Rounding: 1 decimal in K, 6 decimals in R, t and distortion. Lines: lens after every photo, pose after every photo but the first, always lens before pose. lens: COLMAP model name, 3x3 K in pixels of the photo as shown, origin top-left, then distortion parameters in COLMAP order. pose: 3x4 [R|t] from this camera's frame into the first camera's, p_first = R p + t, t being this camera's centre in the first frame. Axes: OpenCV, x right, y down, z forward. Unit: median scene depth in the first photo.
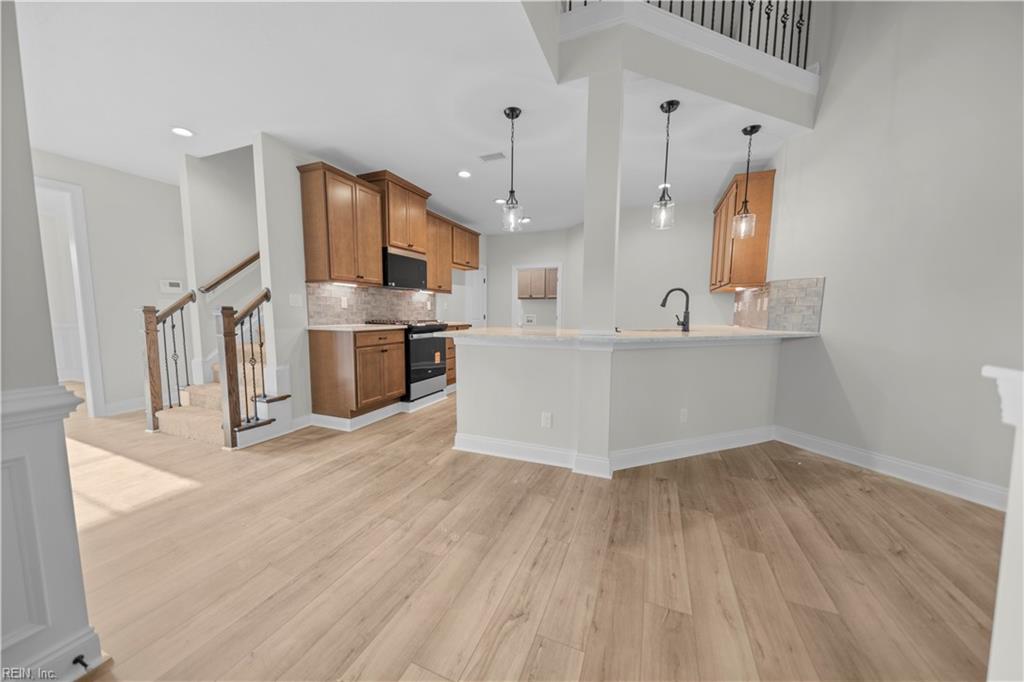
lens RADIAL K [[353.1, 0, 509.3], [0, 353.1, 345.6], [0, 0, 1]] dist [0.000520, -0.000030]
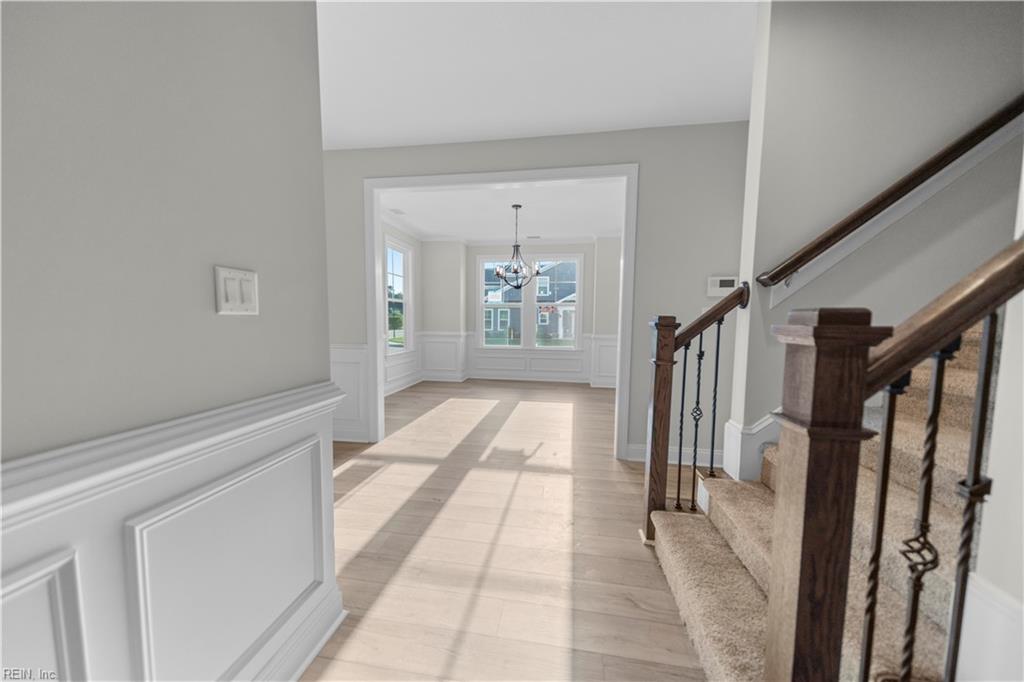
lens RADIAL K [[353.1, 0, 511.7], [0, 353.1, 346.5], [0, 0, 1]] dist [0.000520, -0.000030]
pose [[0.225216, 0.068935, -0.971867, -0.531028], [-0.104301, 0.993468, 0.046297, -0.063722], [0.968710, 0.090940, 0.230935, 0.632198]]
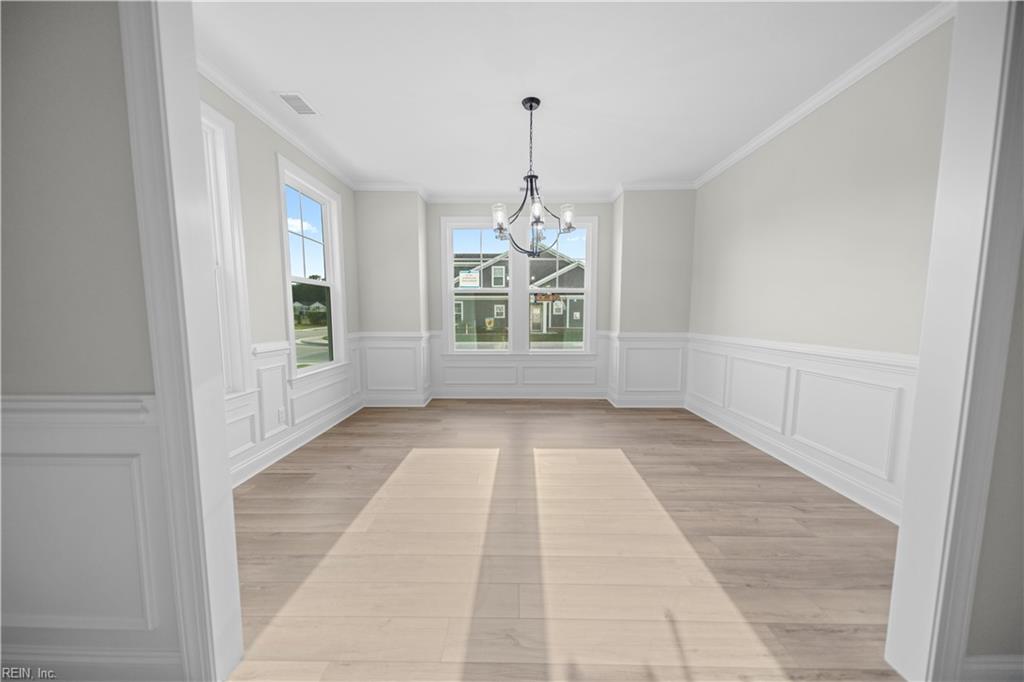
lens RADIAL K [[353.1, 0, 510.5], [0, 353.1, 347.4], [0, 0, 1]] dist [0.000520, -0.000030]
pose [[0.361532, 0.082413, -0.928710, -0.712560], [-0.088672, 0.994610, 0.053743, -0.063887], [0.928133, 0.062921, 0.366892, 0.633343]]
